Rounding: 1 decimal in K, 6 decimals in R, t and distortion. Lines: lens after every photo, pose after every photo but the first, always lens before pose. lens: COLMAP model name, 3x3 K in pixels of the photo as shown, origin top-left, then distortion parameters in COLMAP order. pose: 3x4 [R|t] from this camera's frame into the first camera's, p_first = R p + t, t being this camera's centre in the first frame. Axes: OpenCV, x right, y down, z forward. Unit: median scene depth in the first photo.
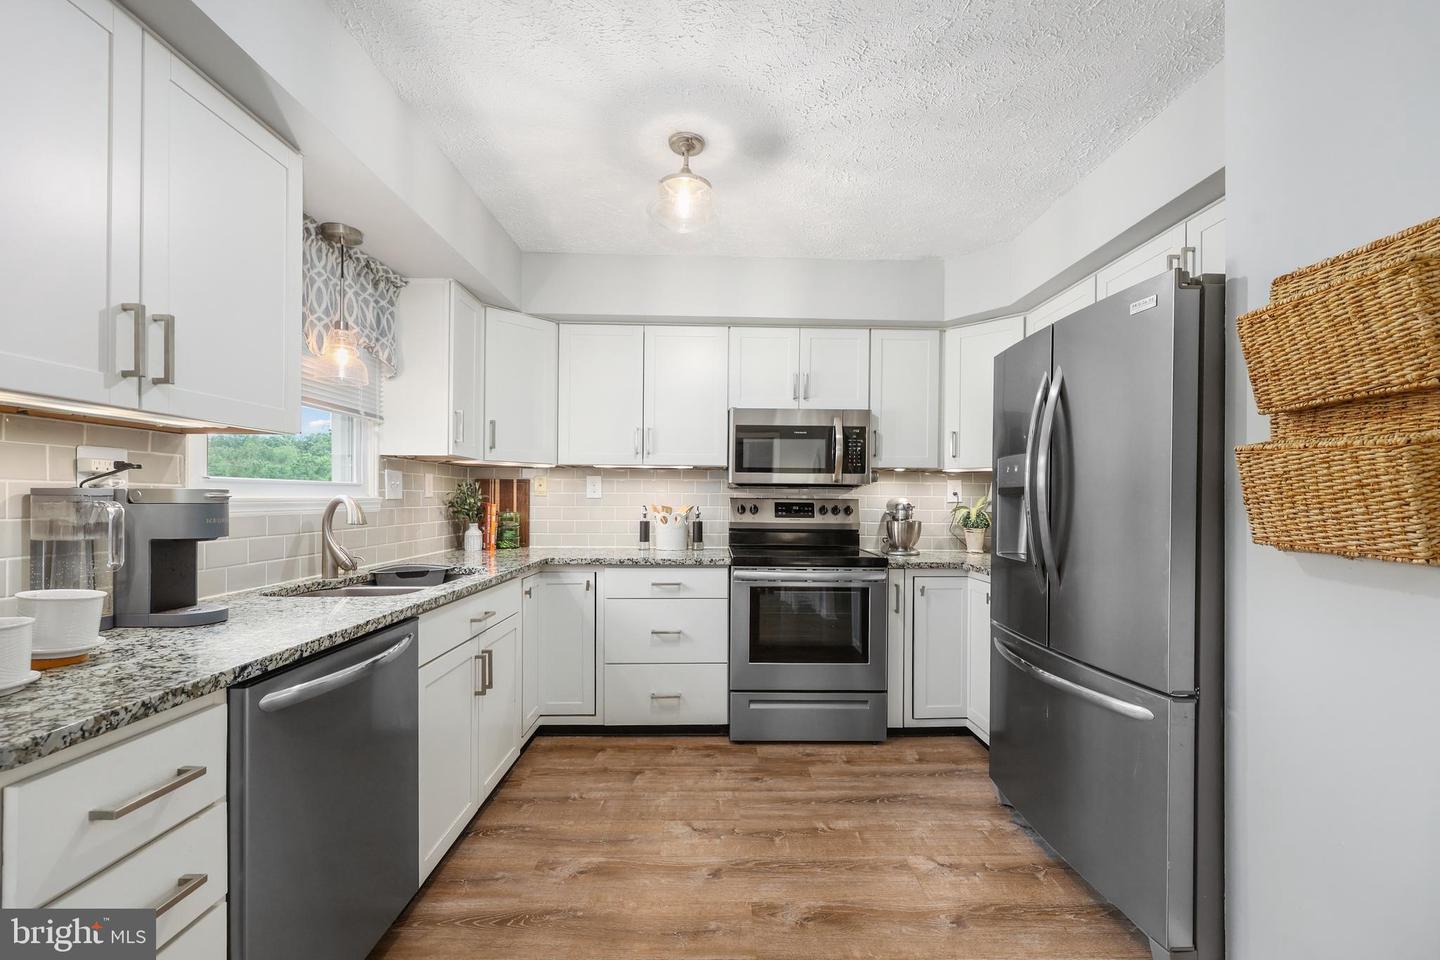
lens RADIAL K [[599.9, 0, 732.4], [0, 599.9, 499.7], [0, 0, 1]] dist [0.003468, -0.000817]
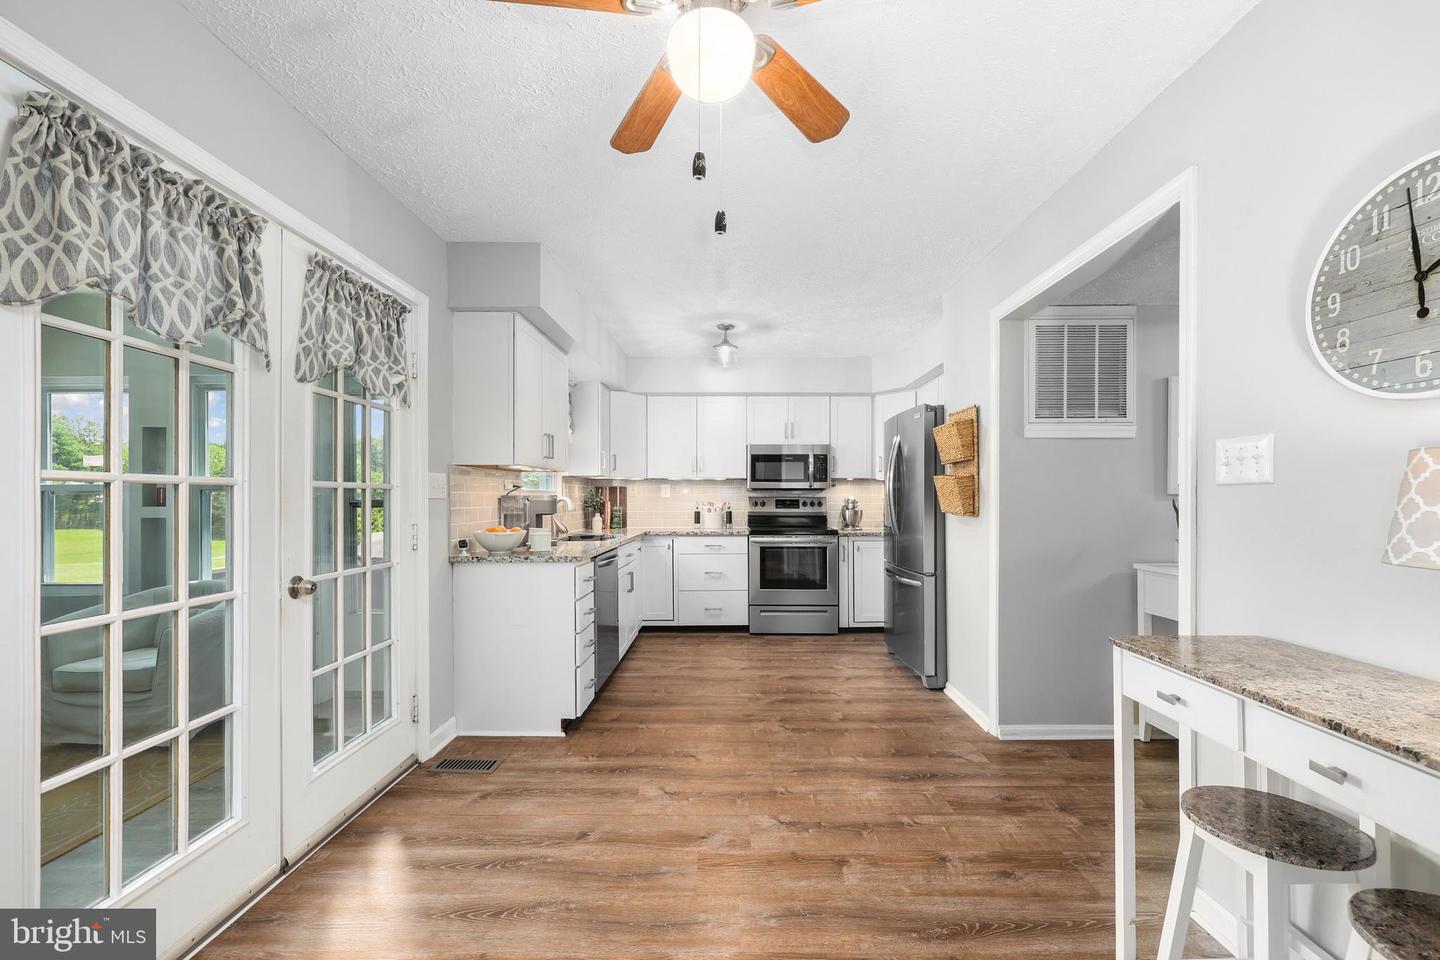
lens RADIAL K [[599.9, 0, 735.1], [0, 599.9, 491.9], [0, 0, 1]] dist [0.003468, -0.000817]
pose [[0.999636, -0.009378, -0.025294, 0.004816], [0.009060, 0.999879, -0.012626, 0.010069], [0.025409, 0.012392, 0.999600, -1.727397]]
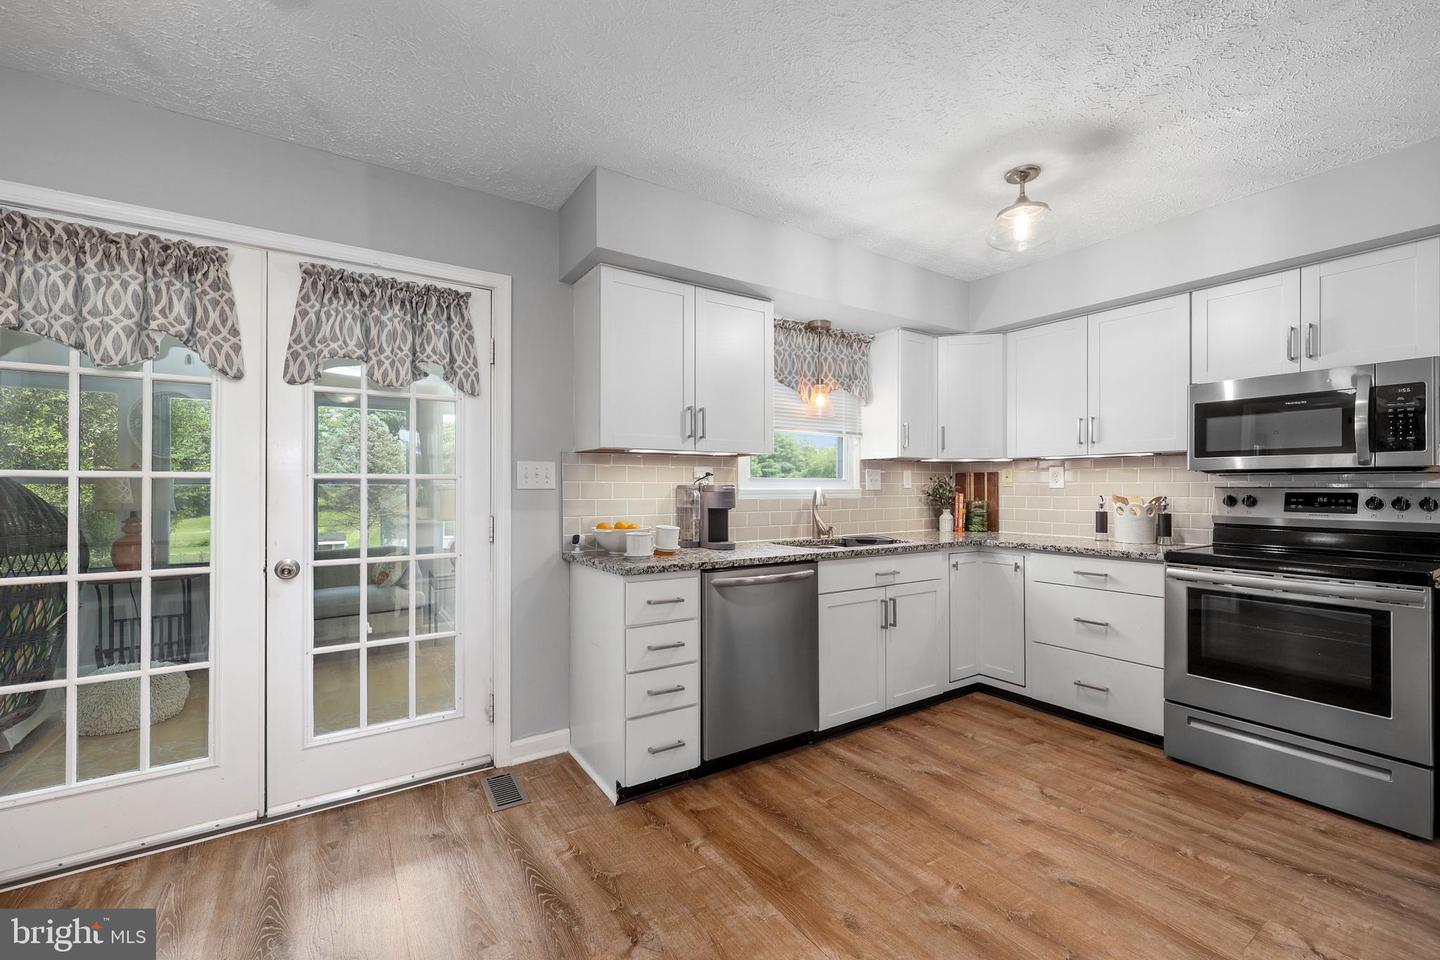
lens RADIAL K [[599.9, 0, 715.5], [0, 599.9, 481.4], [0, 0, 1]] dist [0.003468, -0.000817]
pose [[0.528803, -0.014984, -0.848612, 0.913559], [0.001696, 0.999861, -0.016597, 0.004982], [0.848743, 0.007337, 0.528755, -0.133450]]
